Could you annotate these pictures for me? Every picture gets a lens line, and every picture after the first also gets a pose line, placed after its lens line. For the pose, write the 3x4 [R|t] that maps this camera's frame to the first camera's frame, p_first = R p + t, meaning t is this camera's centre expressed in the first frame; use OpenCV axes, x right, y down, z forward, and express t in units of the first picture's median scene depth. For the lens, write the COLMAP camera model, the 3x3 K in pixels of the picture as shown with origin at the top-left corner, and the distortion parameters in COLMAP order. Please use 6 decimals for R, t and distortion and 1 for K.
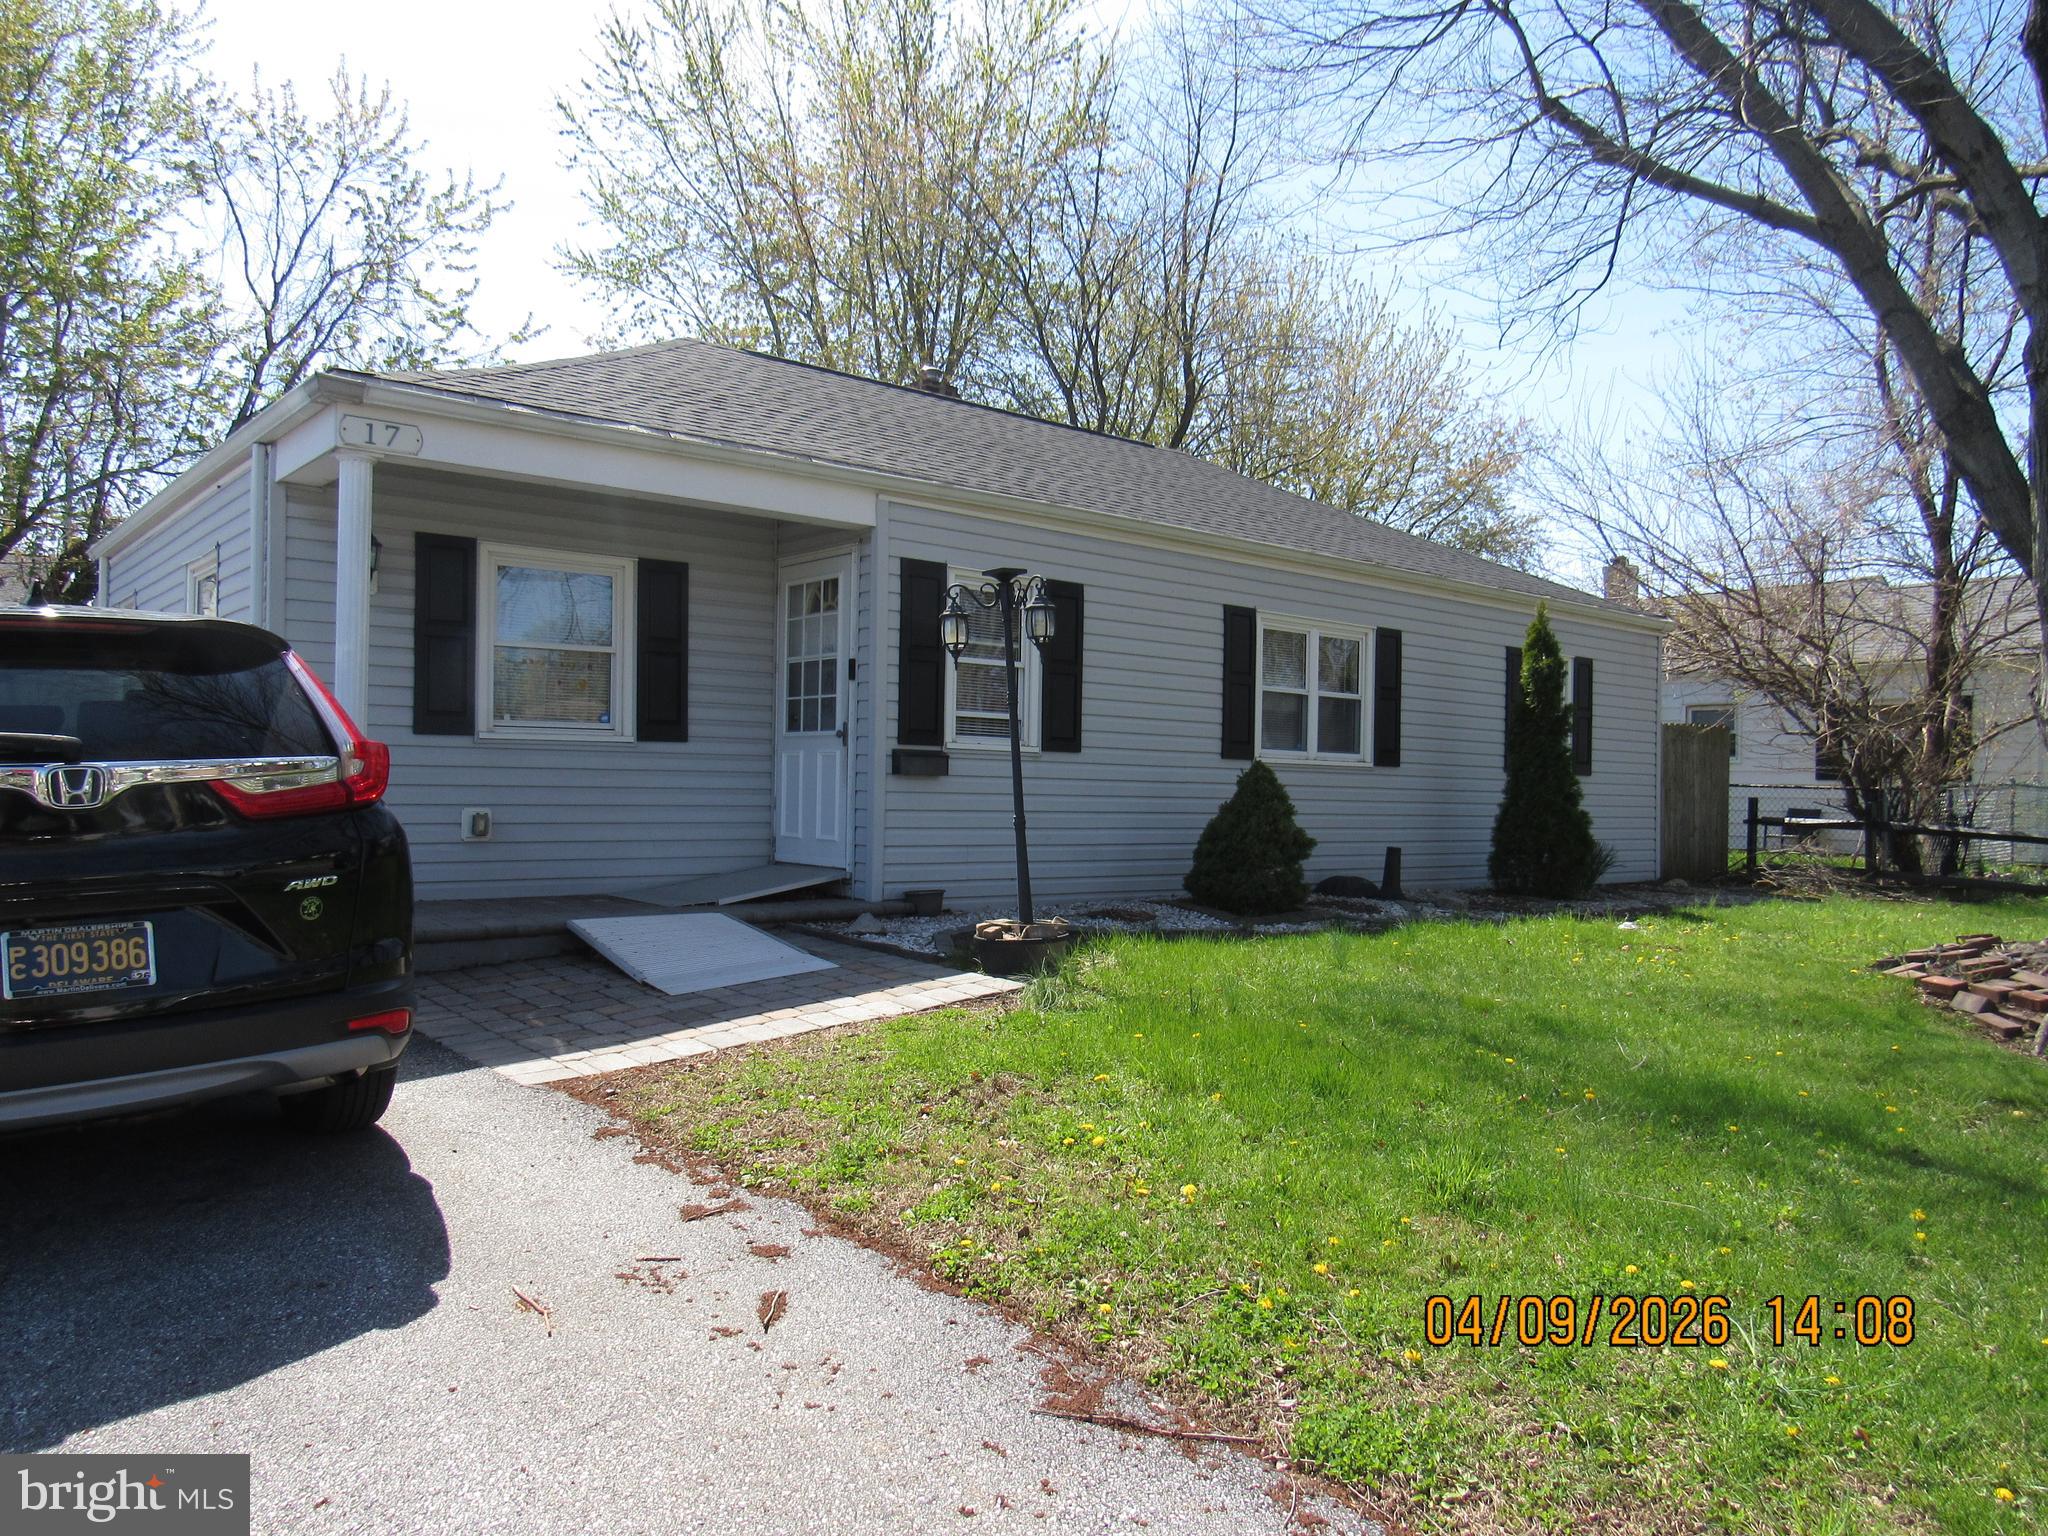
lens RADIAL K [[1500.5, 0, 1034.5], [0, 1500.5, 762.2], [0, 0, 1]] dist [-0.004283, 0.000299]
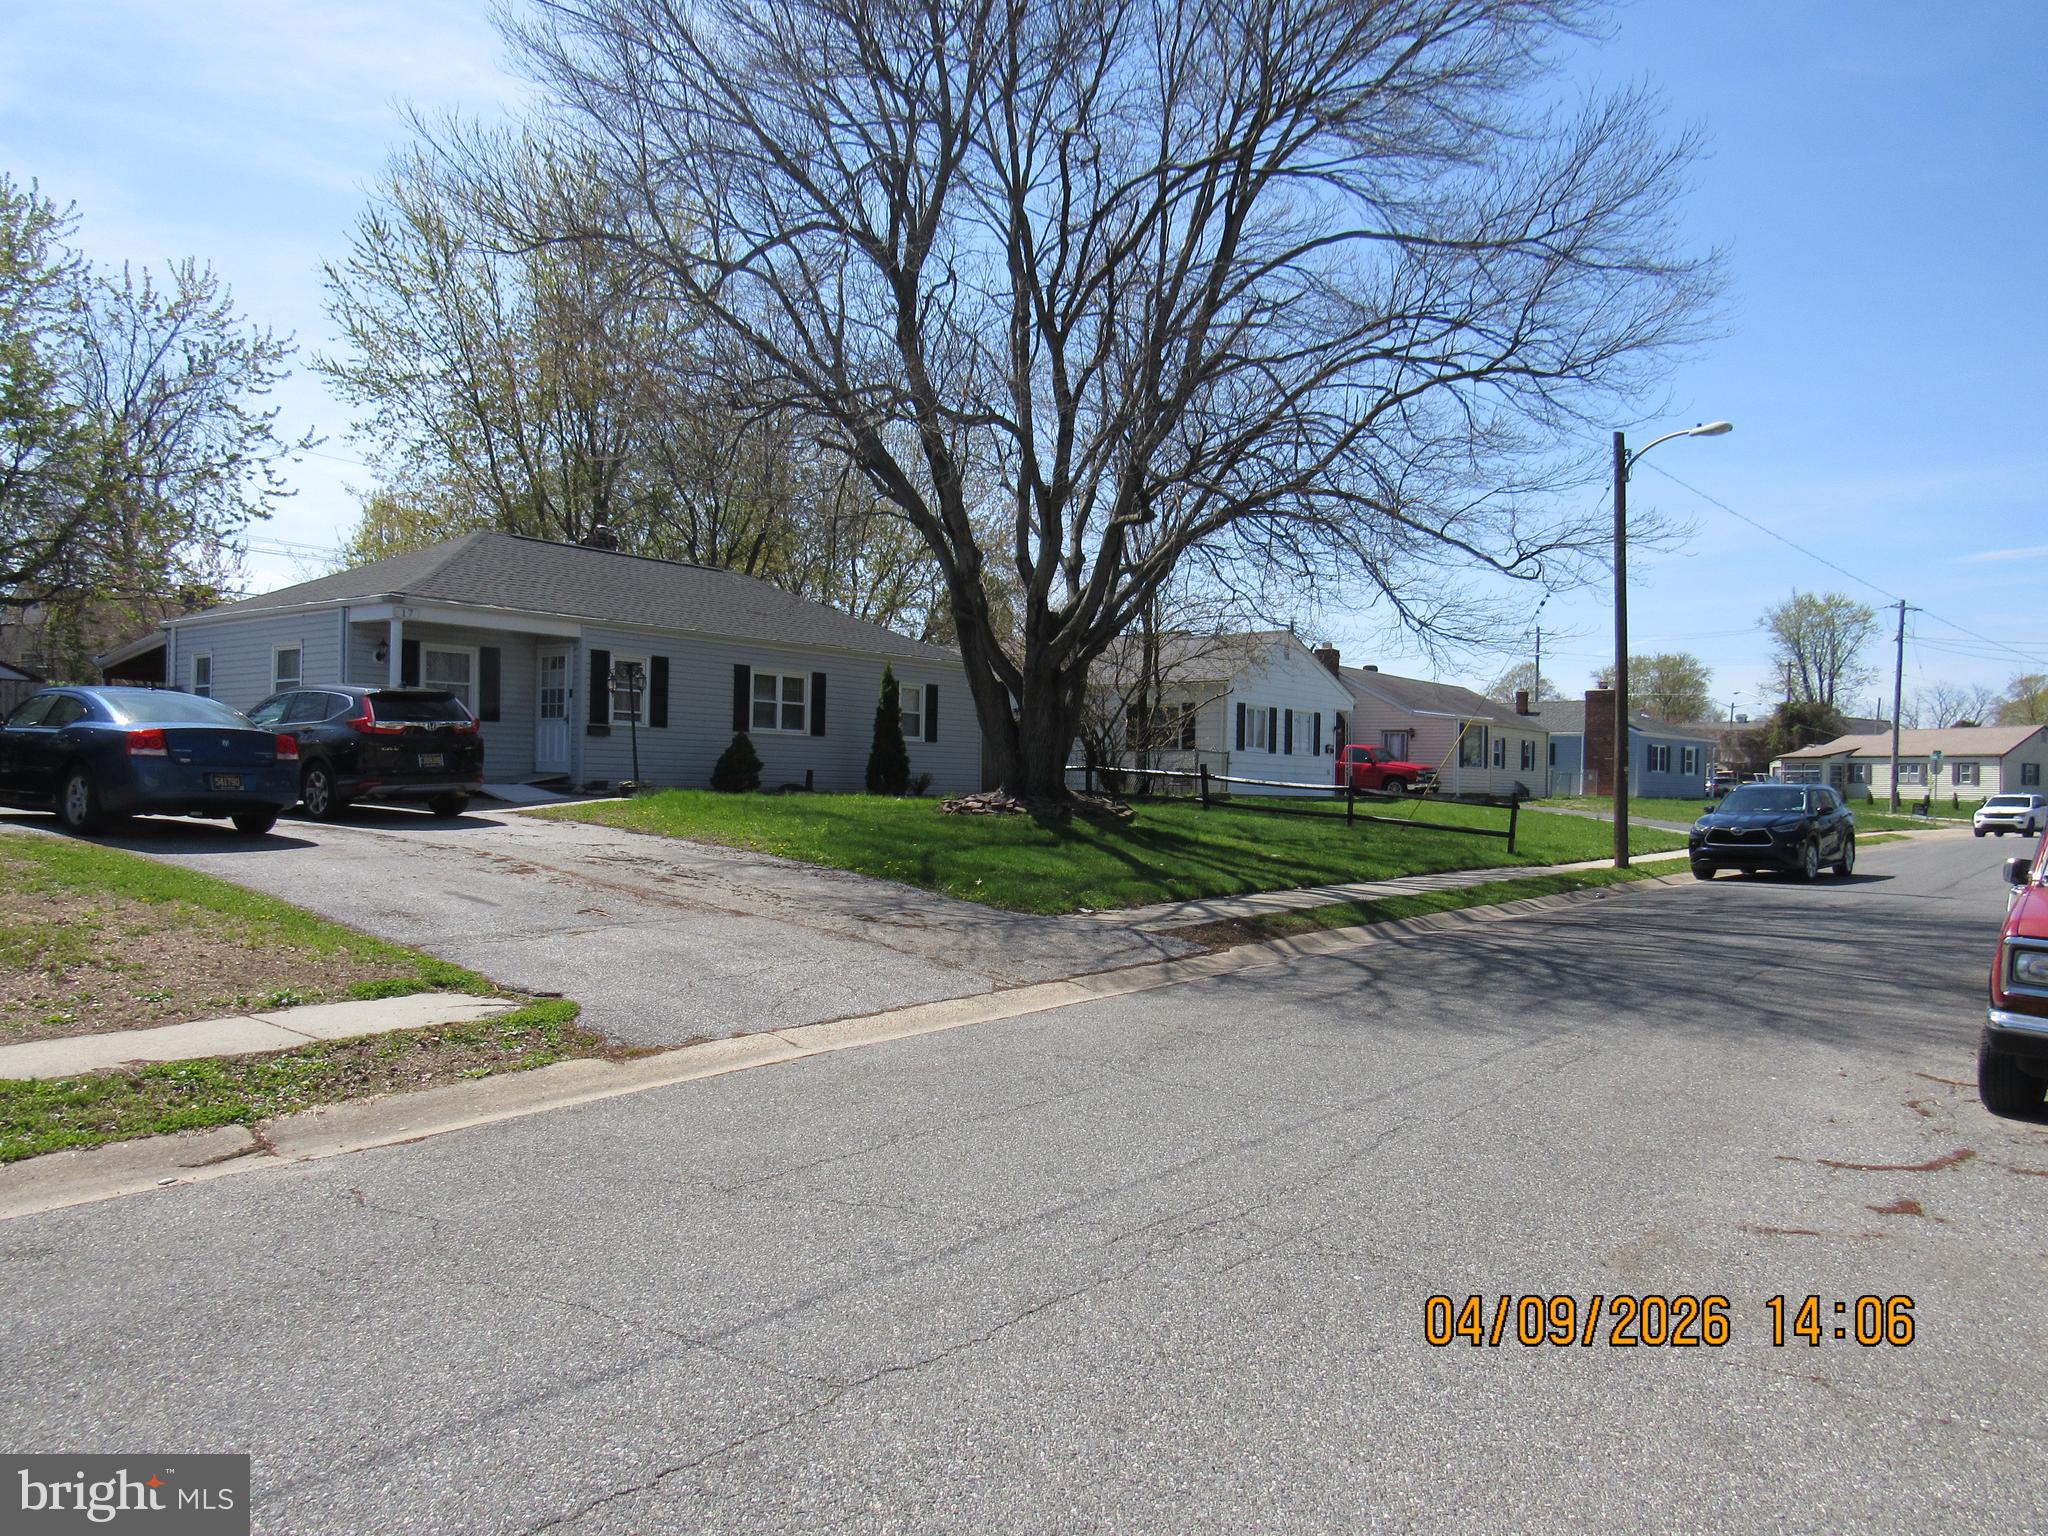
lens RADIAL K [[1500.5, 0, 1034.5], [0, 1500.5, 762.2], [0, 0, 1]] dist [-0.004283, 0.000299]
pose [[0.976892, 0.002153, 0.213722, 0.084723], [-0.003632, 0.999972, 0.006529, 0.029153], [-0.213702, -0.007154, 0.976873, -1.360732]]
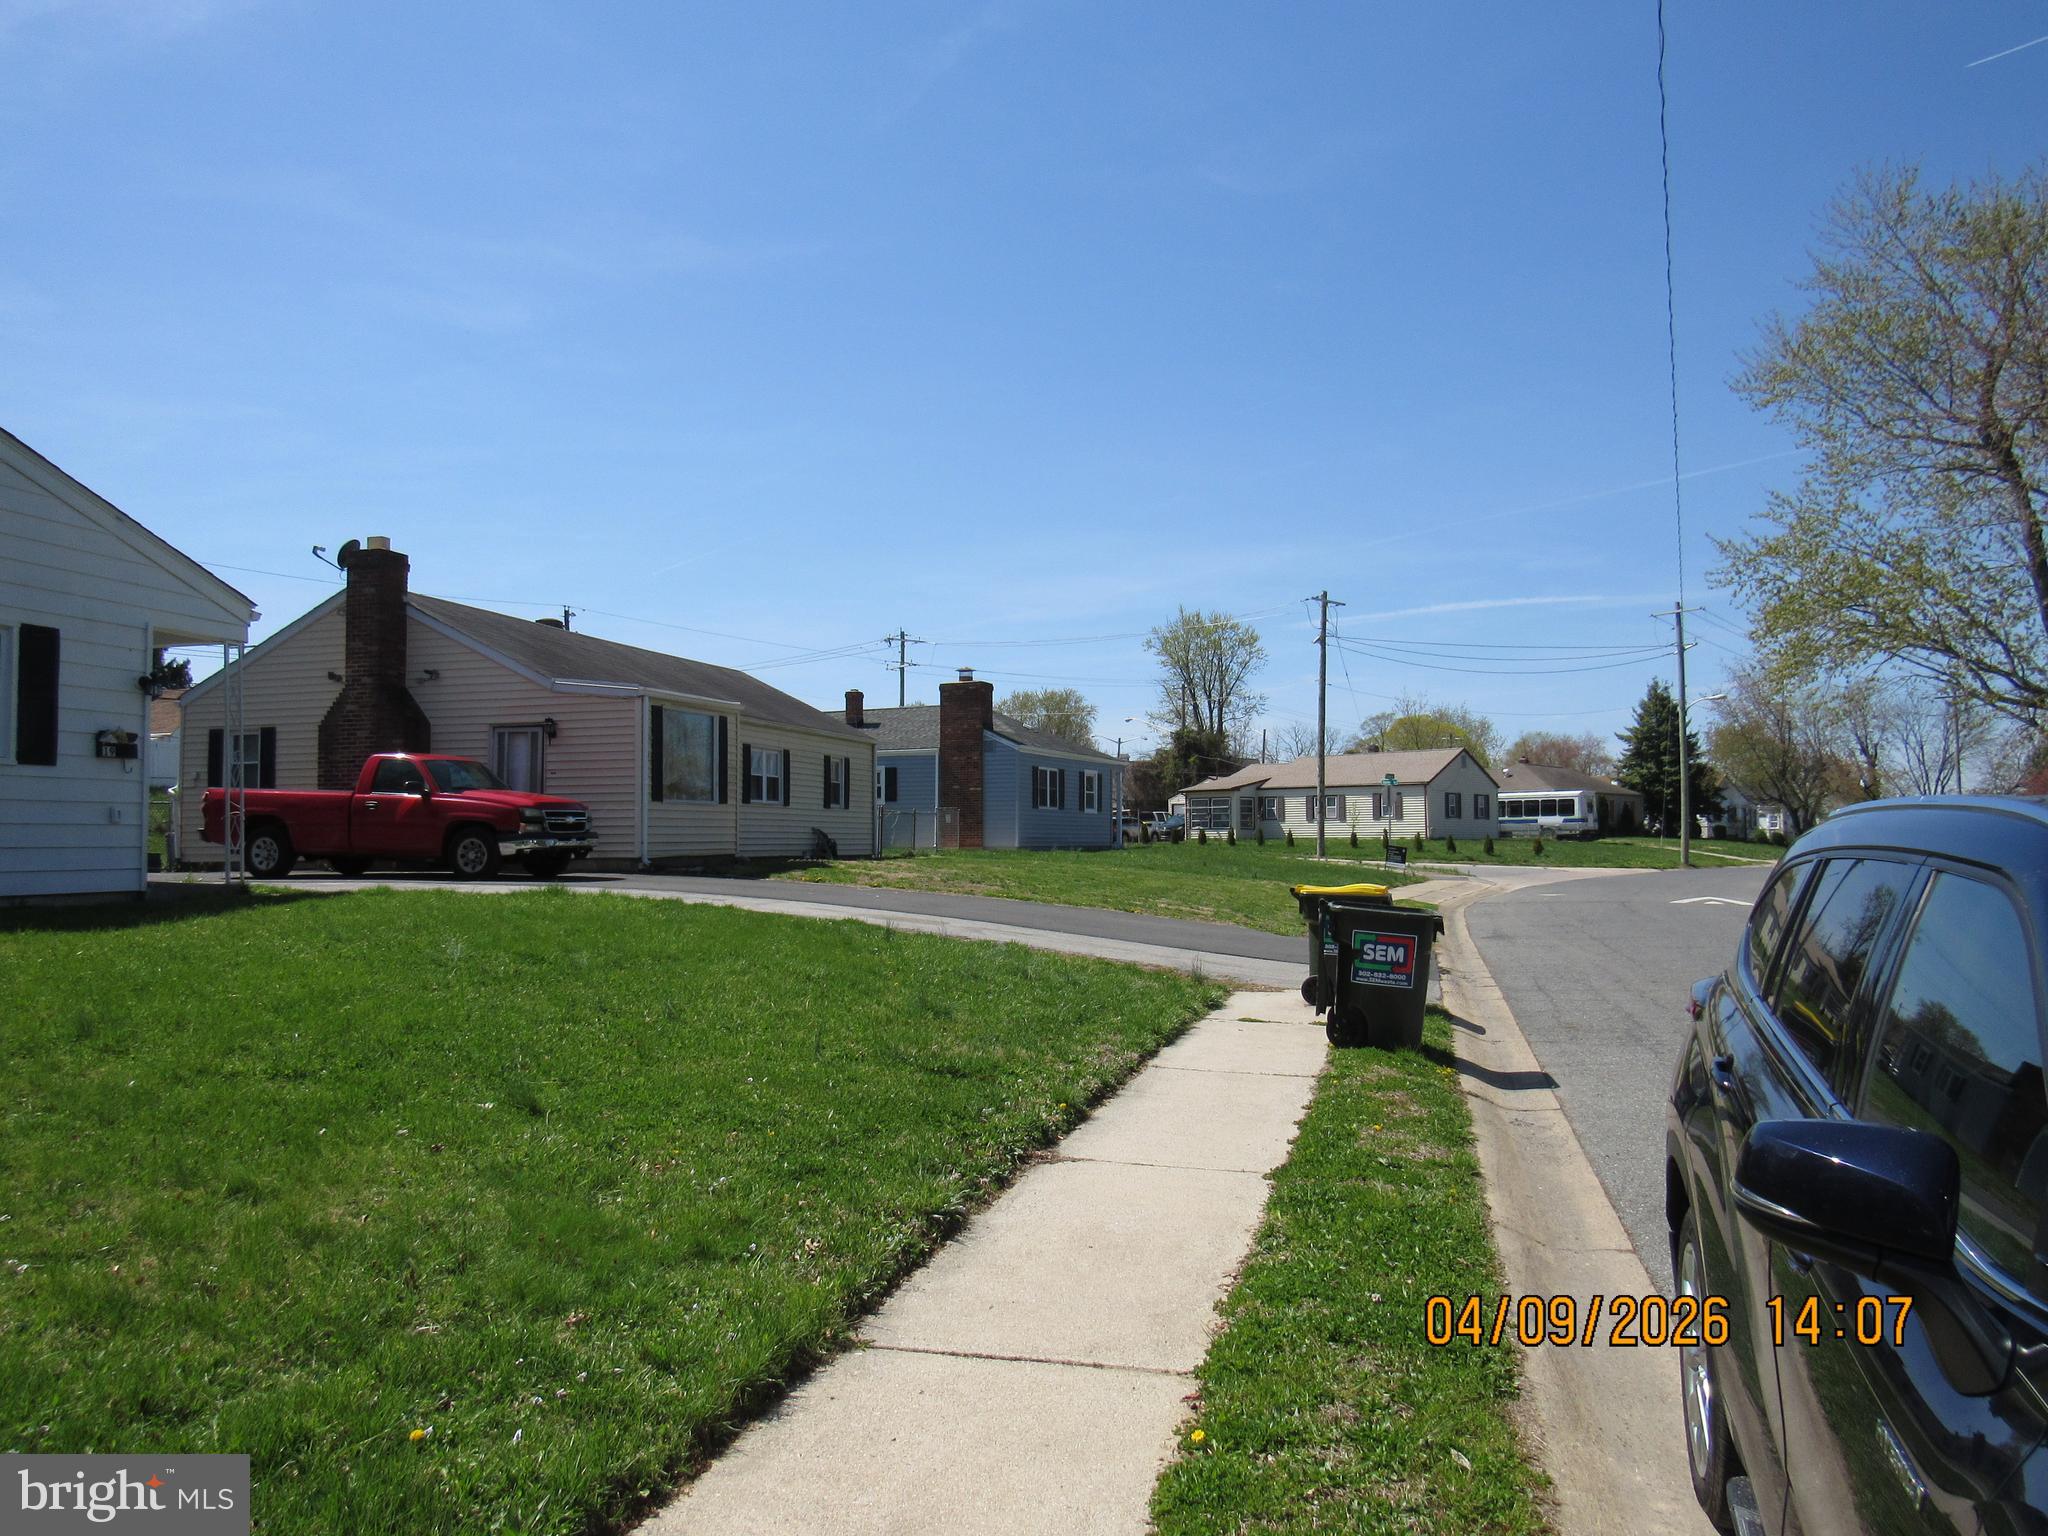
lens RADIAL K [[1441.7, 0, 1027.5], [0, 1441.7, 754.6], [0, 0, 1]] dist [-0.033022, -0.002821]
pose [[0.827239, 0.006333, 0.561814, 1.533220], [0.014354, 0.999372, -0.032401, 0.074091], [-0.561666, 0.034868, 0.826629, 0.717874]]
